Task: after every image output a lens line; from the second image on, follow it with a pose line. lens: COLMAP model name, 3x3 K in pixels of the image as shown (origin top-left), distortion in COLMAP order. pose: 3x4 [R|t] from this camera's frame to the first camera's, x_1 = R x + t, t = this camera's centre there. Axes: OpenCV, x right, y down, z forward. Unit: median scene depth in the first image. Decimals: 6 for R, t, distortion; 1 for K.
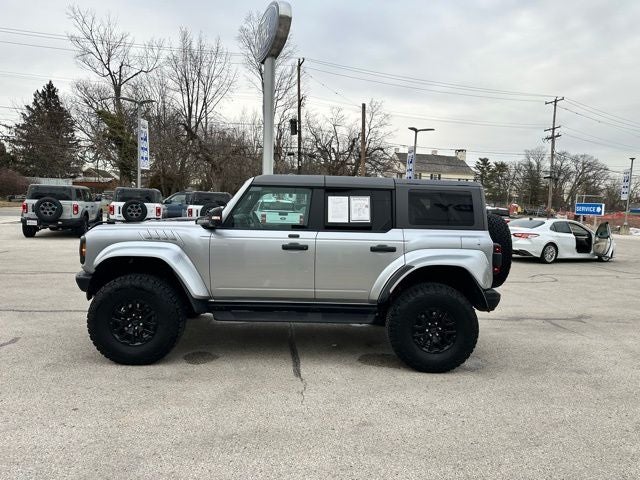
lens RADIAL K [[448.2, 0, 321.5], [0, 448.2, 239.2], [0, 0, 1]] dist [0.068072, -0.092423]
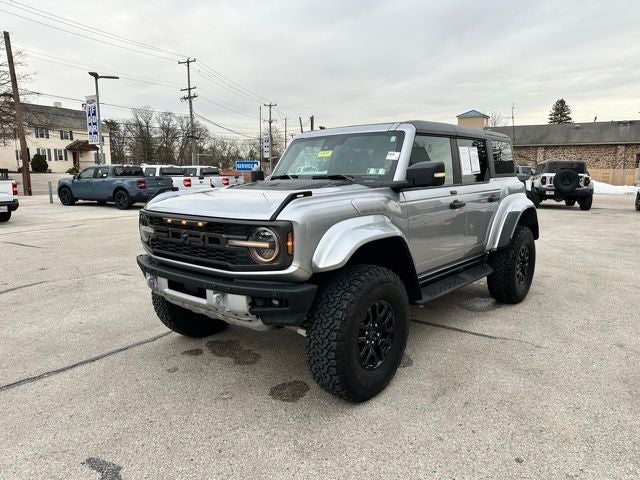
lens RADIAL K [[450.4, 0, 328.3], [0, 450.4, 242.2], [0, 0, 1]] dist [0.050232, -0.075788]
pose [[0.679724, -0.151825, 0.717582, -0.854759], [0.084233, 0.988027, 0.129257, -0.044165], [-0.728615, -0.027415, 0.684374, 0.544138]]
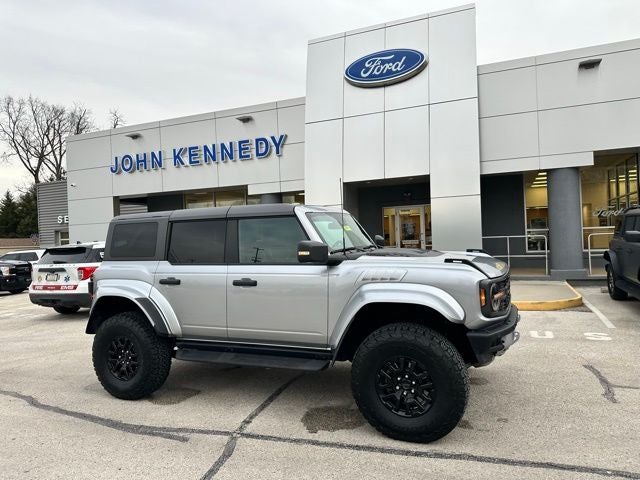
lens RADIAL K [[445.5, 0, 314.4], [0, 445.5, 242.7], [0, 0, 1]] dist [0.063269, -0.081774]
pose [[-0.890313, -0.007491, 0.455287, -0.595935], [0.041585, 0.994349, 0.097680, -0.169901], [-0.453445, 0.105900, -0.884970, 2.034594]]
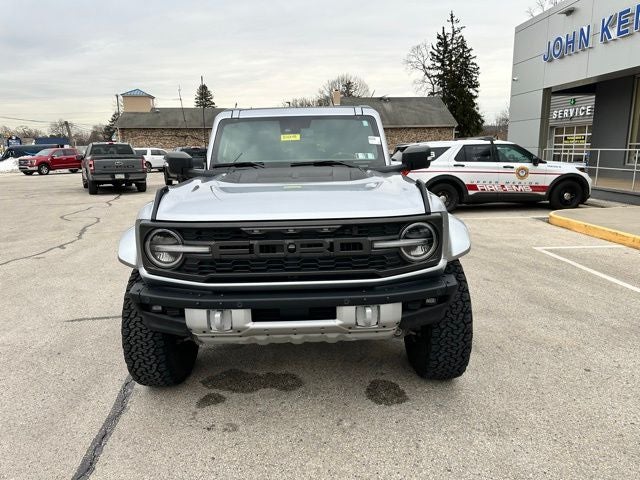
lens RADIAL K [[447.0, 0, 311.9], [0, 447.0, 240.0], [0, 0, 1]] dist [-0.002858, -0.005828]
pose [[0.035919, -0.238088, 0.970579, -1.000321], [0.095905, 0.967545, 0.233794, -0.105738], [-0.994742, 0.084686, 0.057587, 1.065216]]
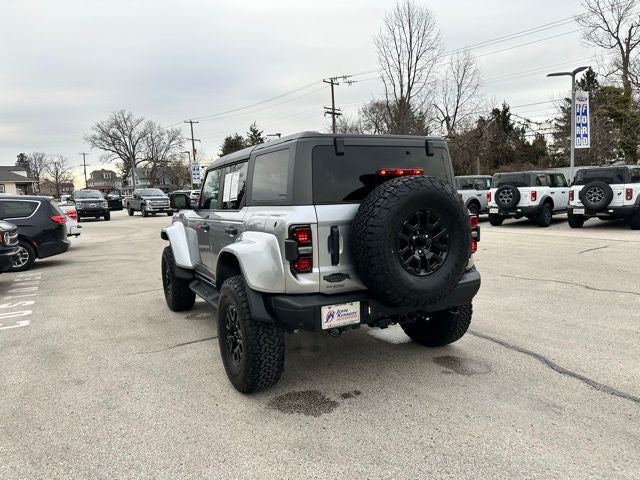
lens RADIAL K [[450.6, 0, 317.3], [0, 450.6, 241.1], [0, 0, 1]] dist [0.056905, -0.066129]
pose [[0.423550, 0.038515, -0.905054, 0.964831], [-0.013414, 0.999253, 0.036246, 0.008366], [0.905773, -0.003212, 0.423750, 0.755123]]
